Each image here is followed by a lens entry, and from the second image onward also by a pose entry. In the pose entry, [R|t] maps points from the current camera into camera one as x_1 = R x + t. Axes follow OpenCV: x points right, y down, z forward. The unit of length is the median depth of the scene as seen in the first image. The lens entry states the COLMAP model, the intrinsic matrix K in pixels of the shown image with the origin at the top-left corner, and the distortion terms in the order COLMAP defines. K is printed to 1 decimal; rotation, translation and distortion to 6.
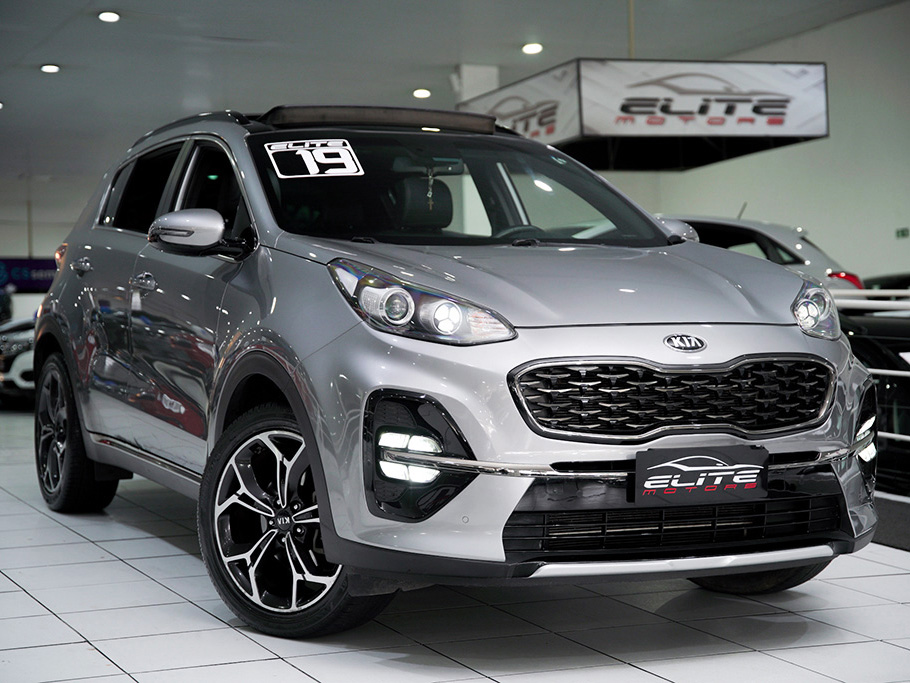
lens RADIAL K [[1807.7, 0, 453.3], [0, 1807.7, 341.5], [0, 0, 1]] dist [0.085102, 0.000000]
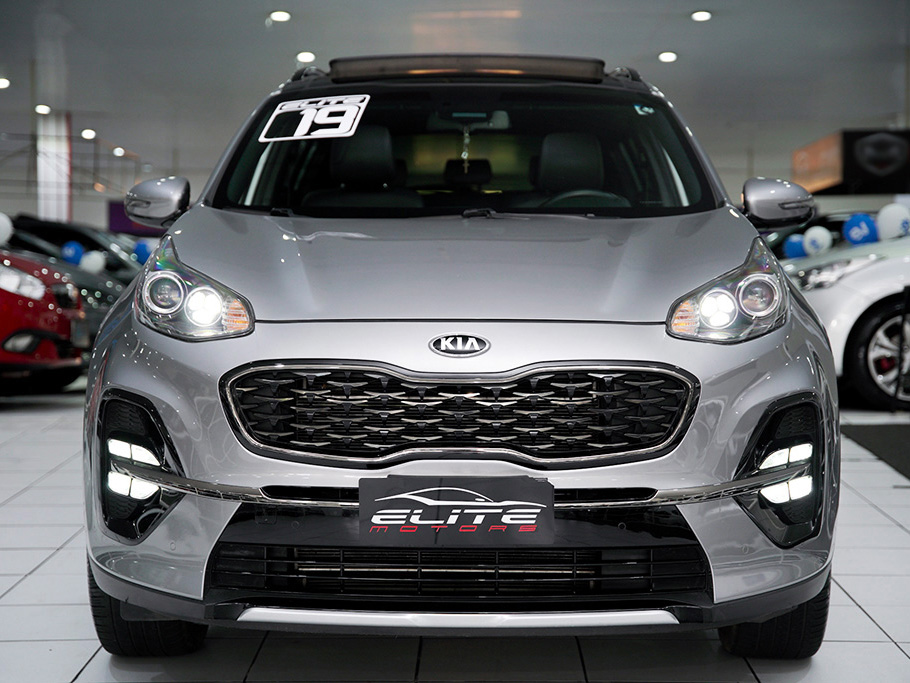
lens RADIAL K [[1807.7, 0, 462.1], [0, 1807.7, 346.9], [0, 0, 1]] dist [0.085102, 0.000000]
pose [[0.900088, 0.030175, -0.434662, 0.483650], [-0.015688, 0.999197, 0.036880, -0.028336], [0.435426, -0.026376, 0.899838, 0.283564]]
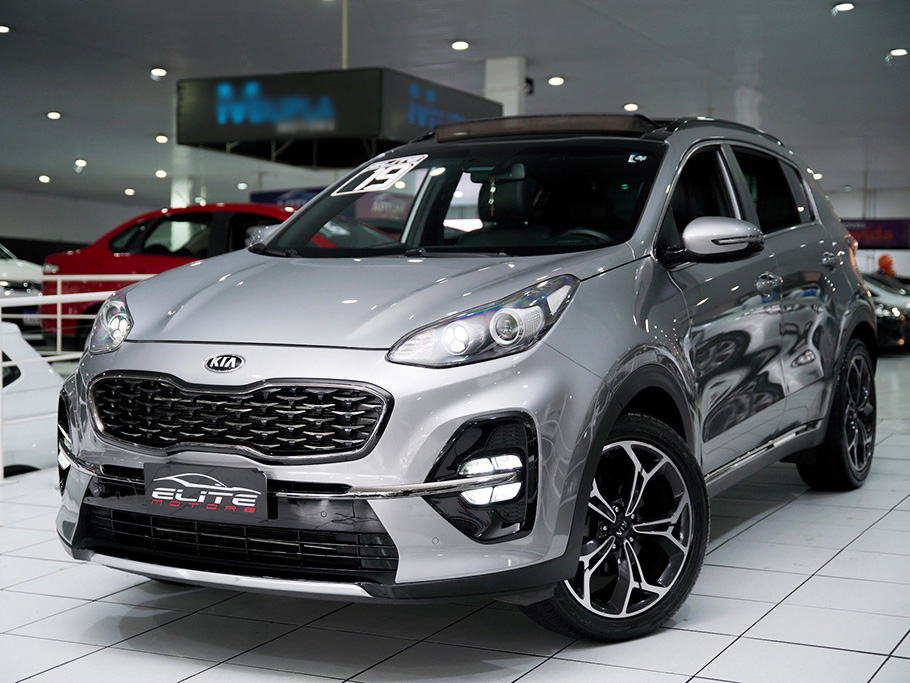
lens RADIAL K [[1507.1, 0, 450.9], [0, 1507.1, 347.4], [0, 0, 1]] dist [0.101705, 0.000000]
pose [[0.588243, 0.053138, -0.806936, 0.907026], [-0.016237, 0.998414, 0.053910, -0.057270], [0.808521, -0.018609, 0.588173, 0.607567]]
